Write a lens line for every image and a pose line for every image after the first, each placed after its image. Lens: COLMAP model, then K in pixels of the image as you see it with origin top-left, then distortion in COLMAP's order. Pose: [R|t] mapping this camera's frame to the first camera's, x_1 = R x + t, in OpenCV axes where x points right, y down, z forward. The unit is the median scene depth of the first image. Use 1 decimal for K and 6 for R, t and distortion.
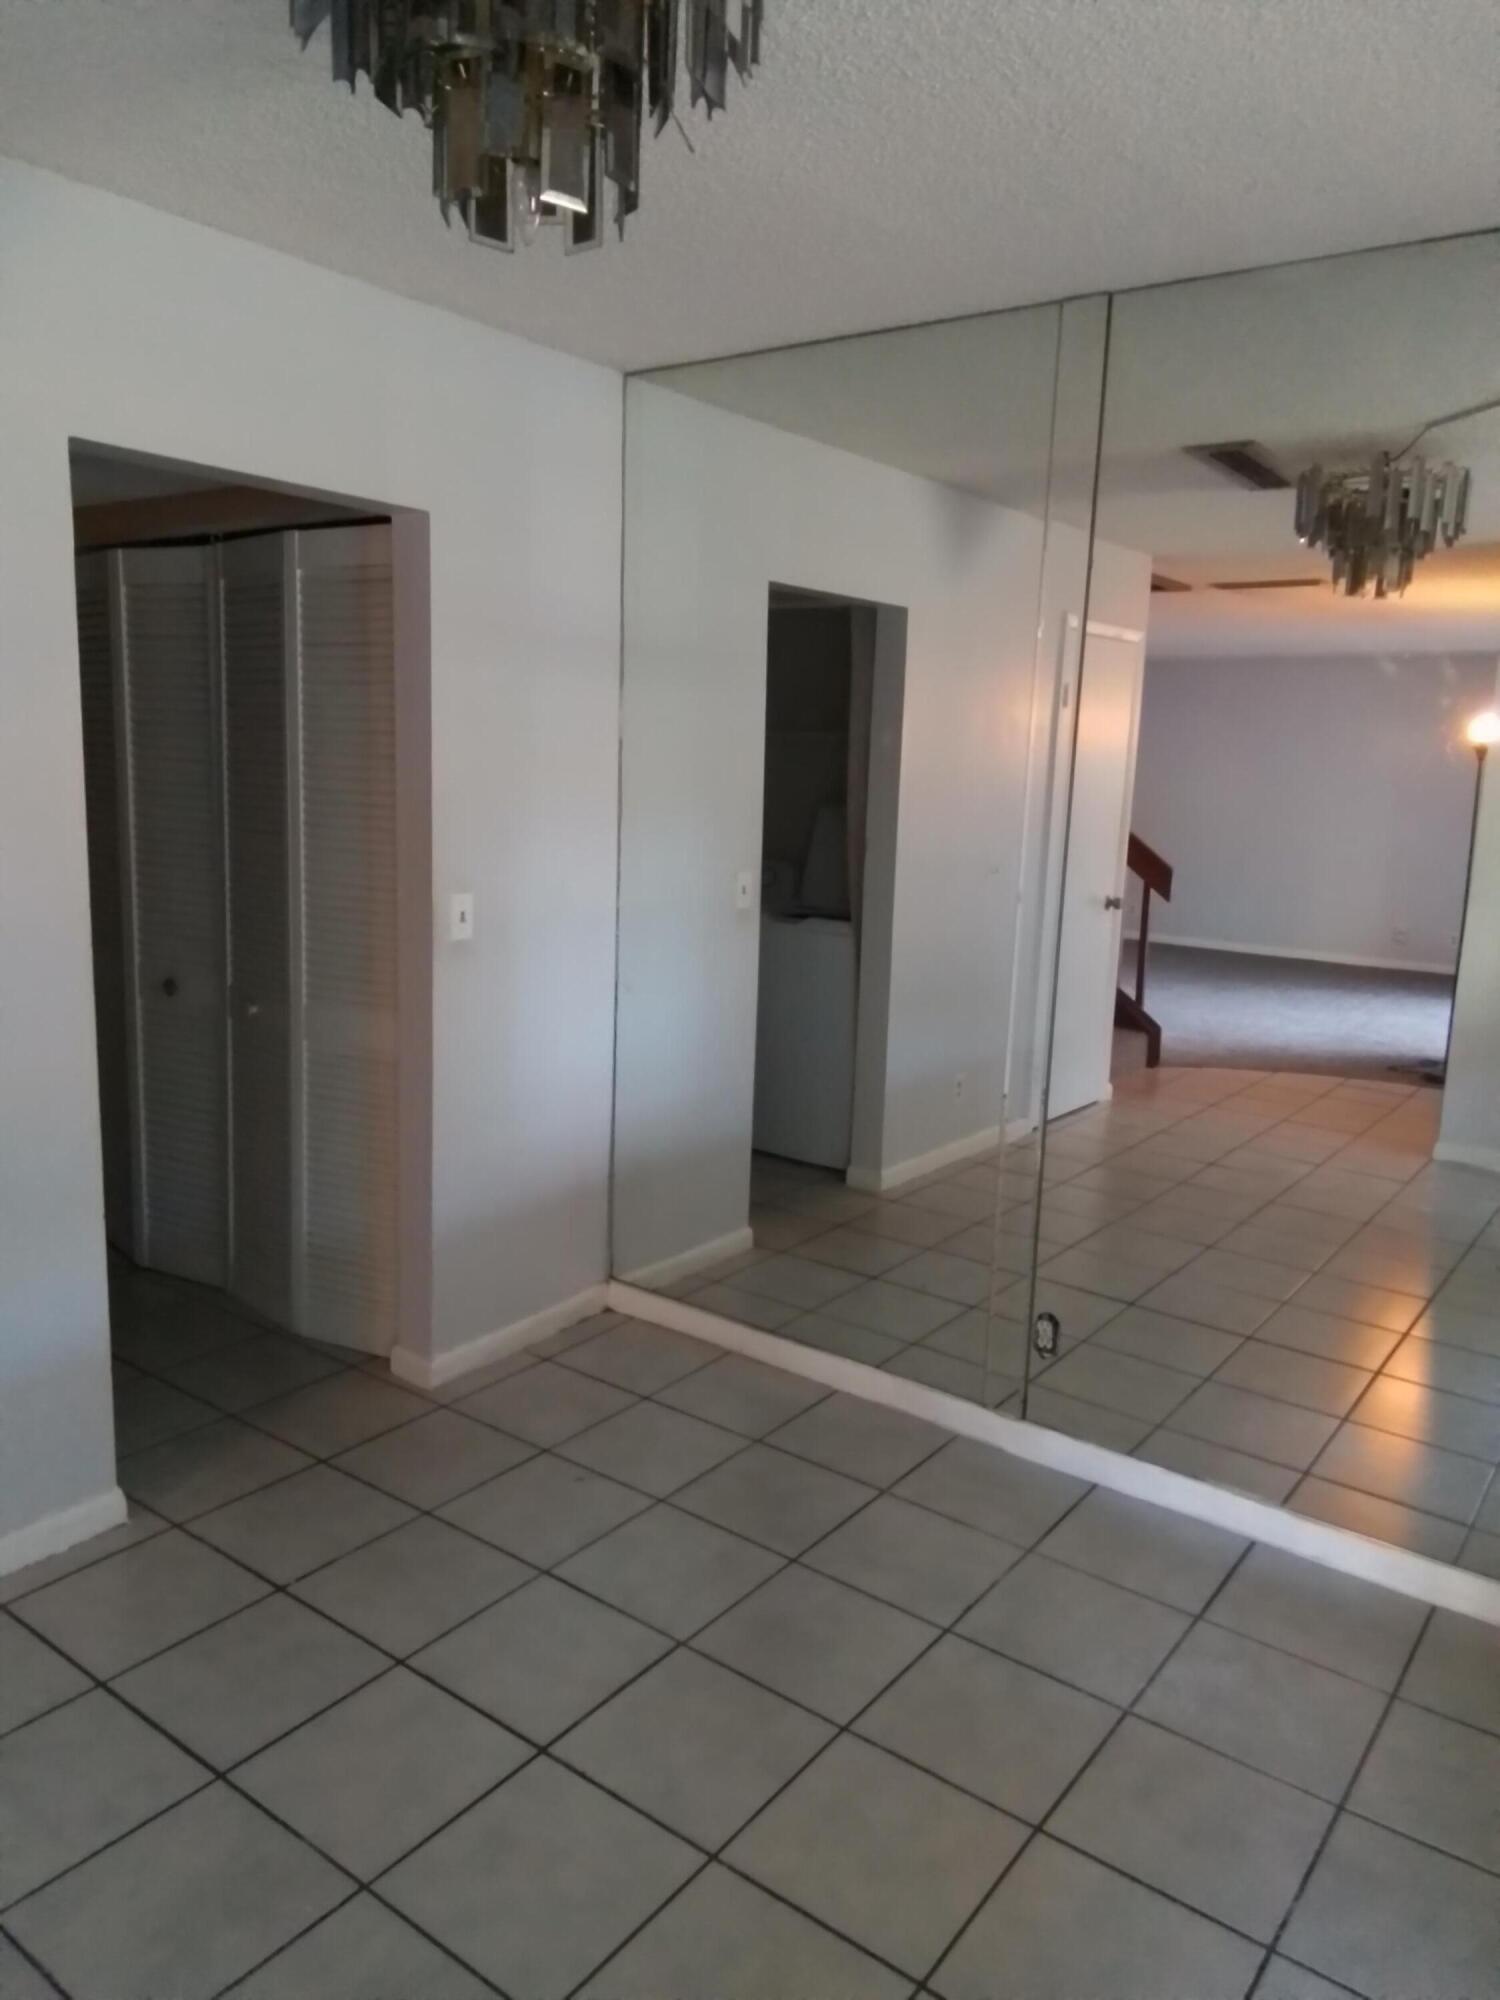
lens RADIAL K [[1407.3, 0, 756.8], [0, 1407.3, 995.3], [0, 0, 1]] dist [0.101602, -0.095607]
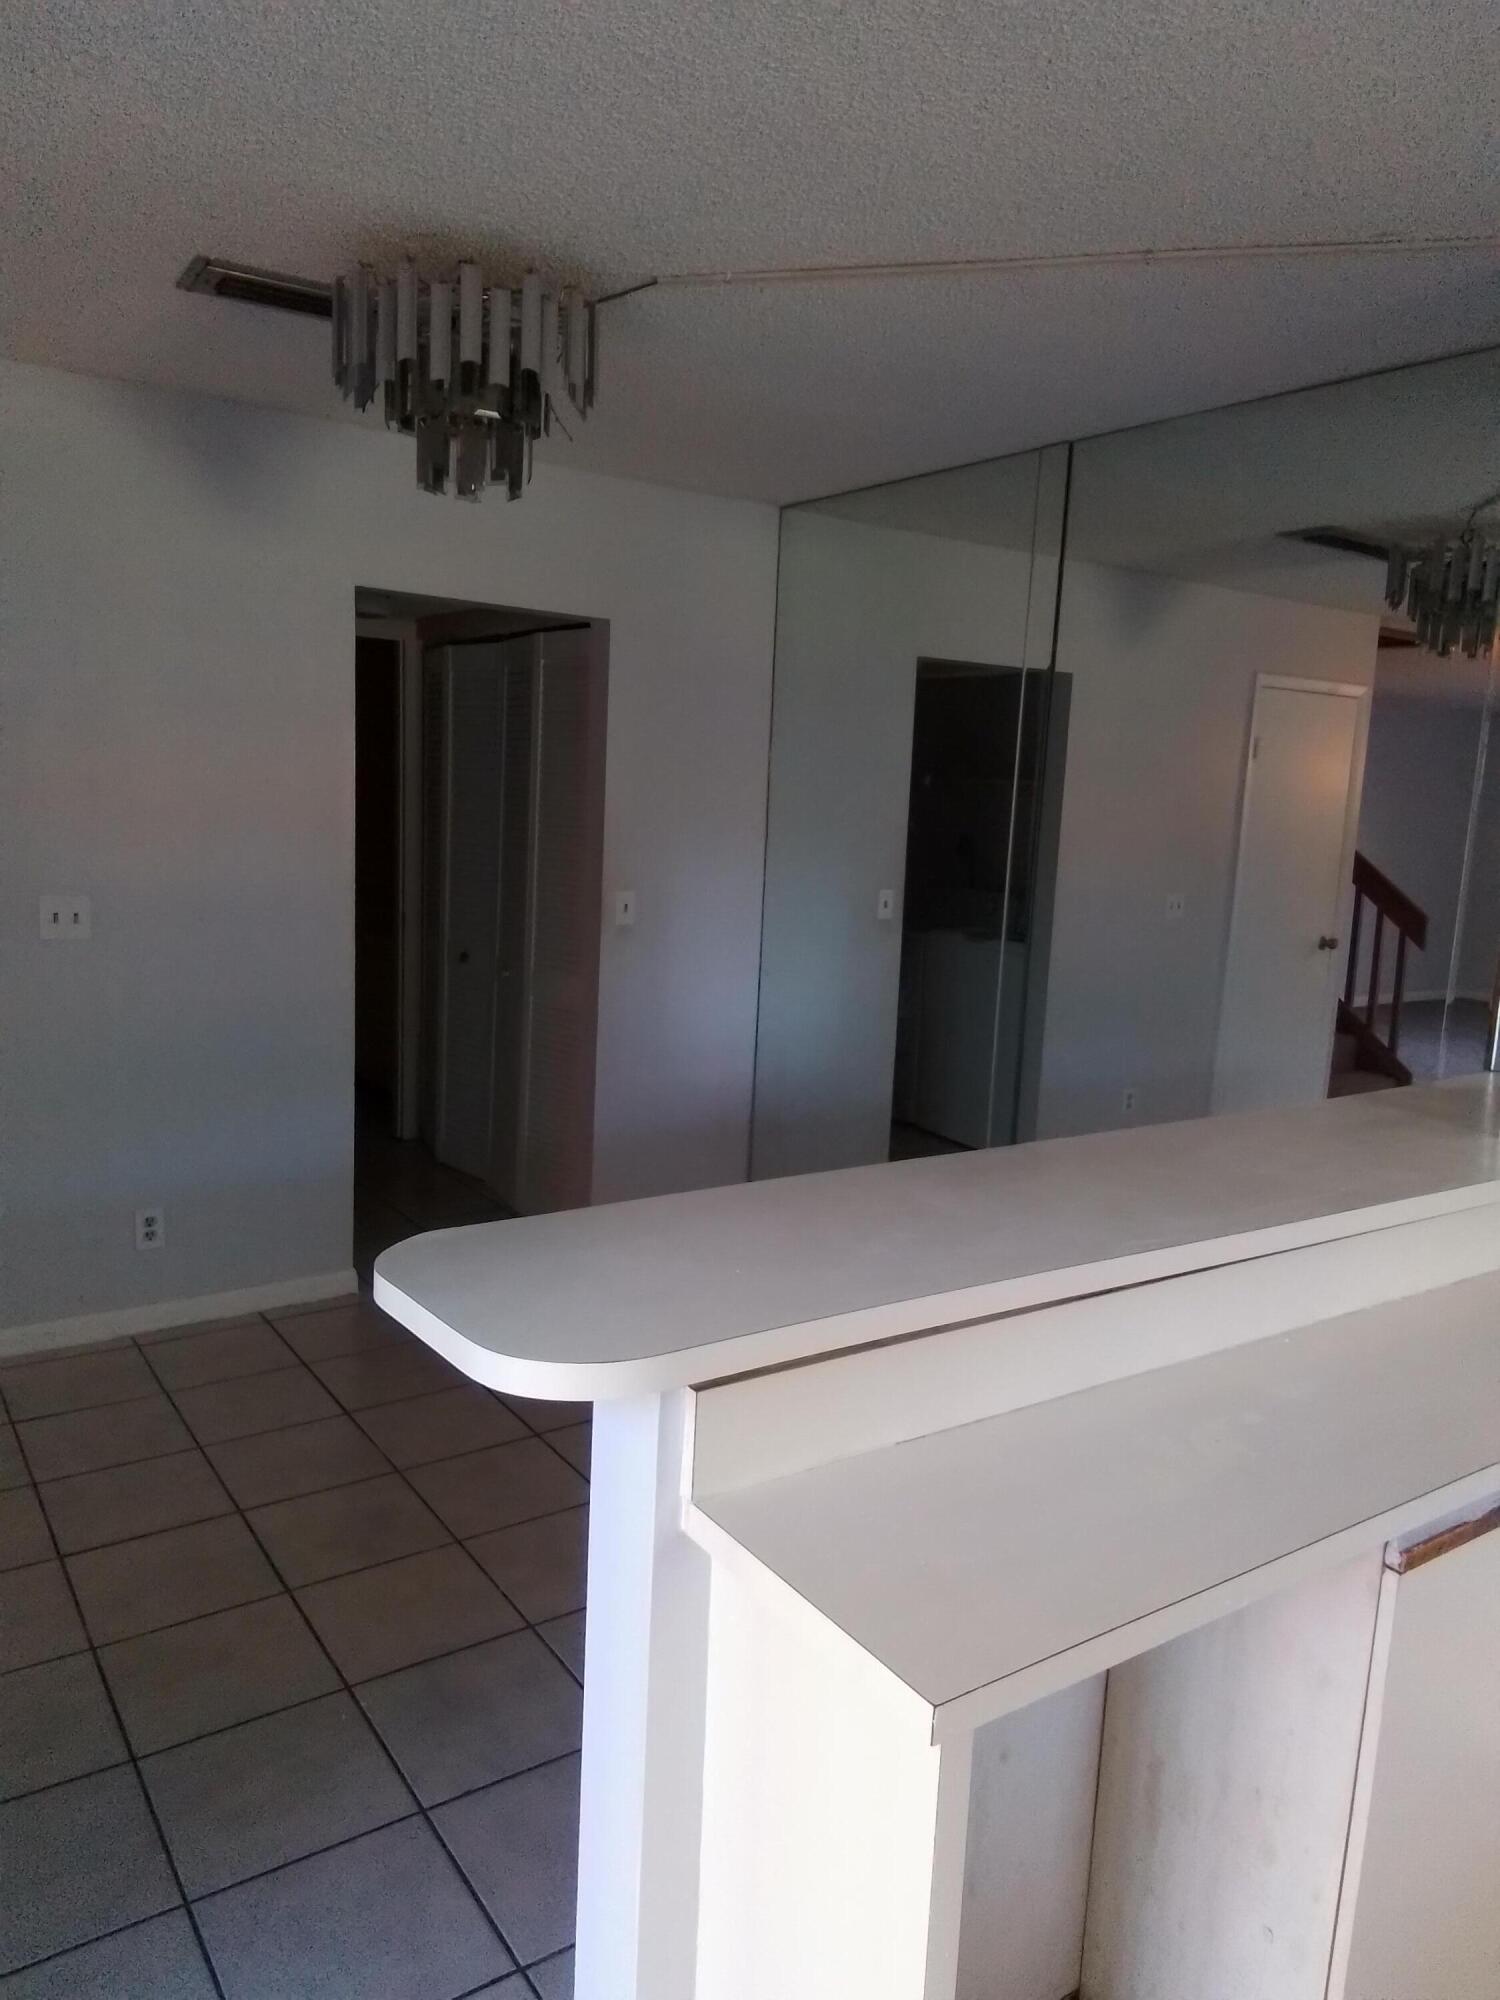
lens RADIAL K [[1407.3, 0, 756.8], [0, 1407.3, 995.3], [0, 0, 1]] dist [0.101602, -0.095607]
pose [[0.948264, 0.056090, -0.312489, 0.297999], [-0.067833, 0.997336, -0.026826, 0.049471], [0.310151, 0.046635, 0.949543, -0.218820]]
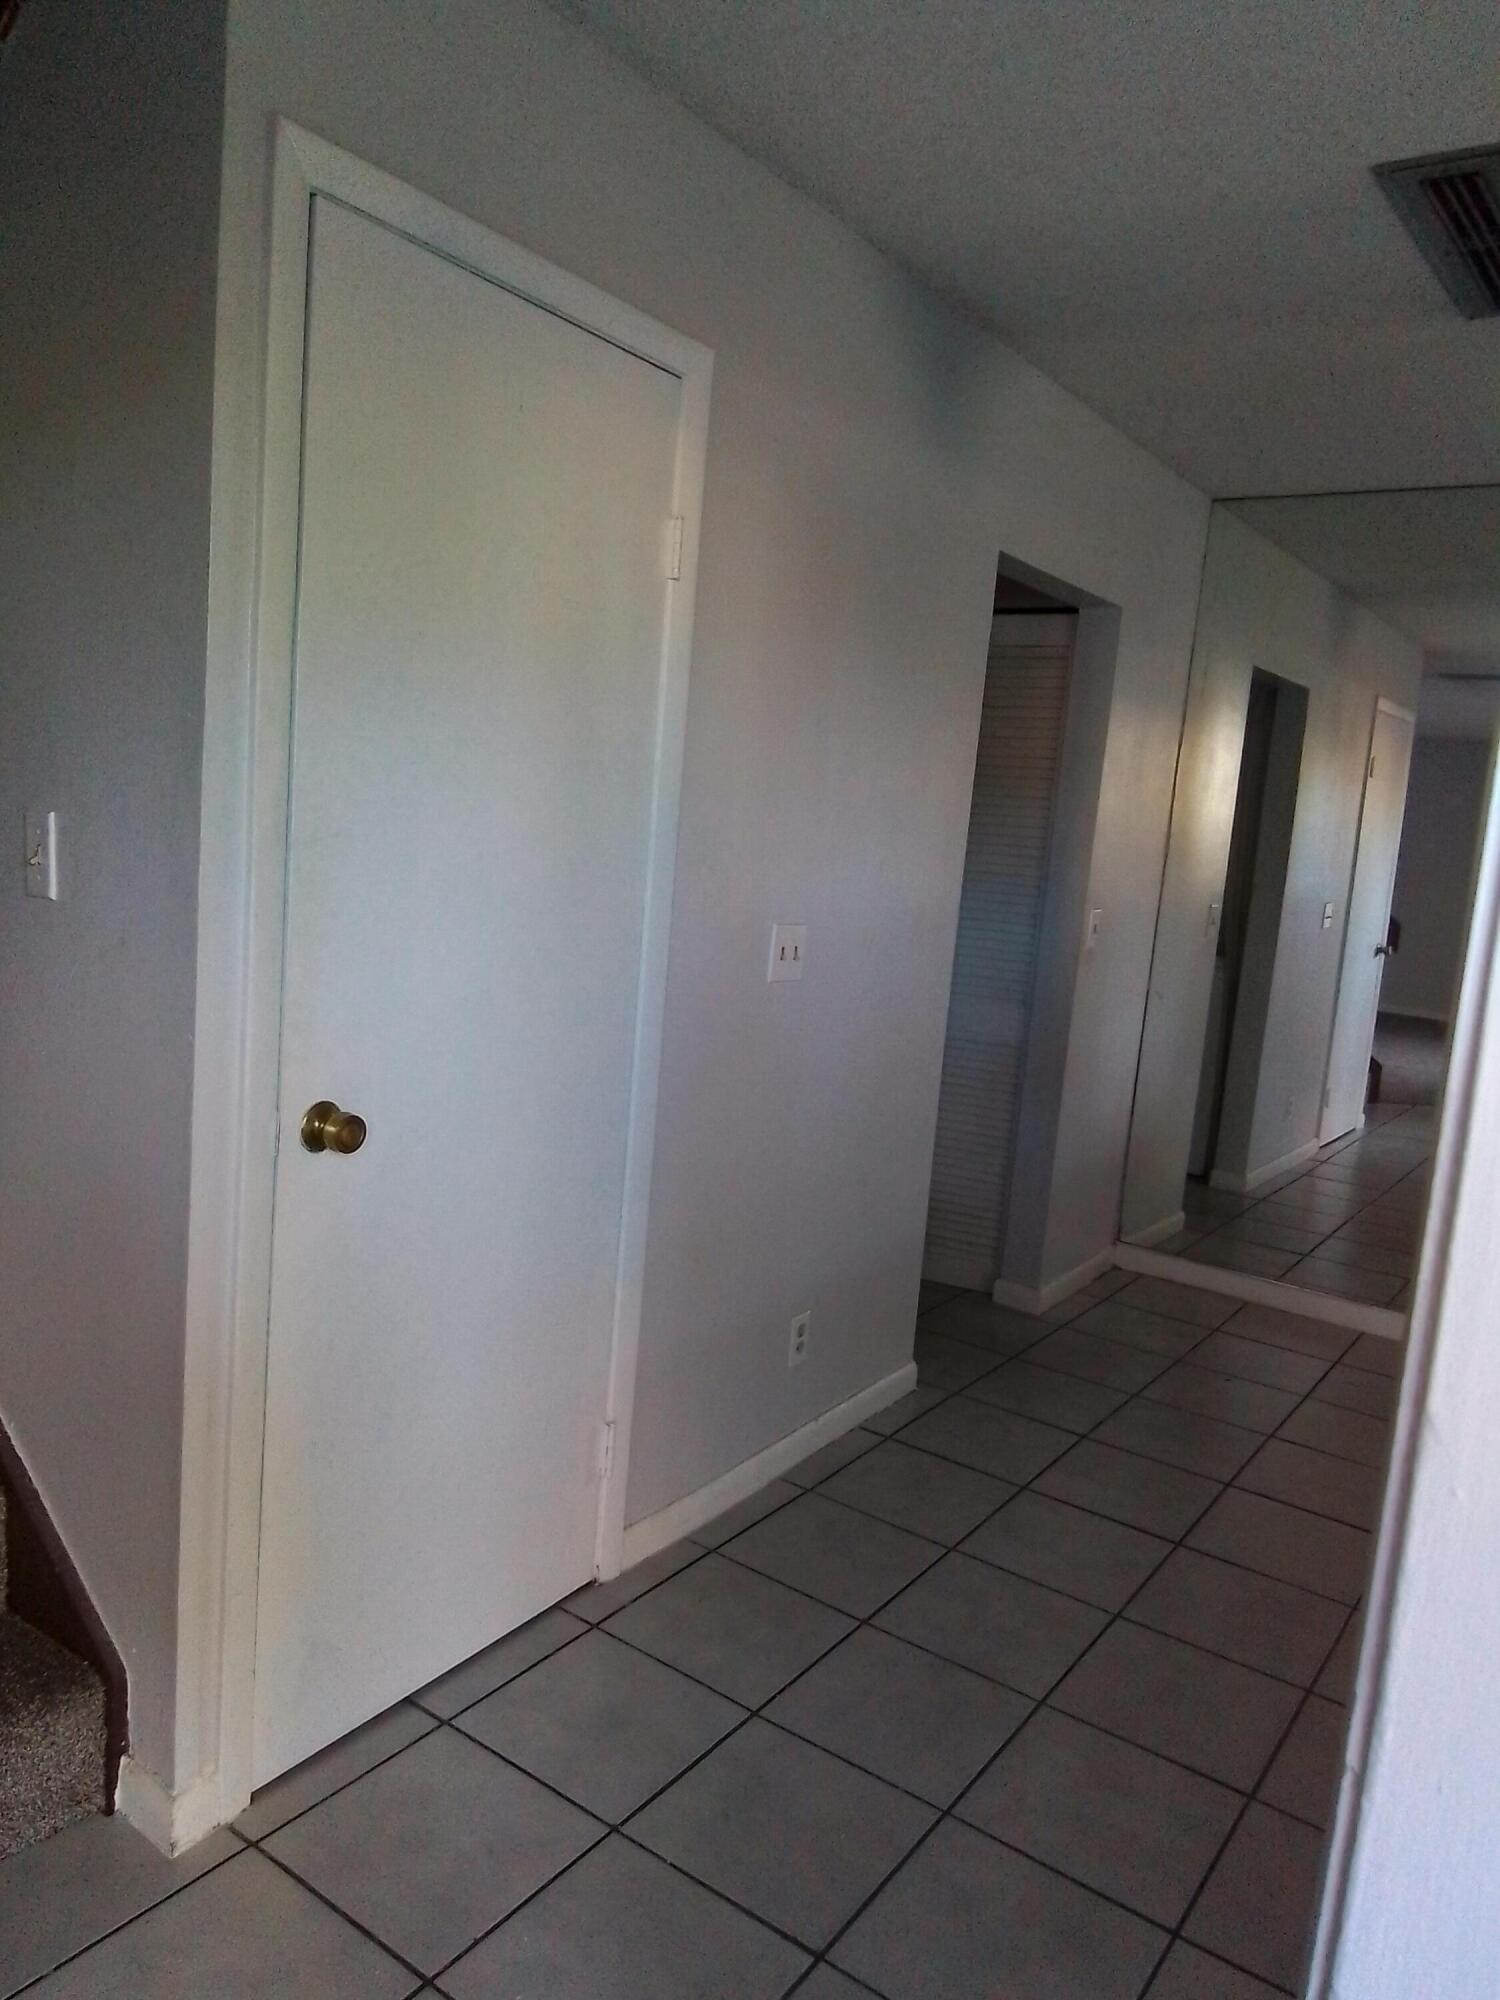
lens RADIAL K [[1407.3, 0, 756.8], [0, 1407.3, 995.3], [0, 0, 1]] dist [0.101602, -0.095607]
pose [[0.997504, 0.053584, 0.045973, -0.482587], [-0.052199, 0.998161, -0.030823, 0.048323], [-0.047540, 0.028346, 0.998467, -0.184520]]
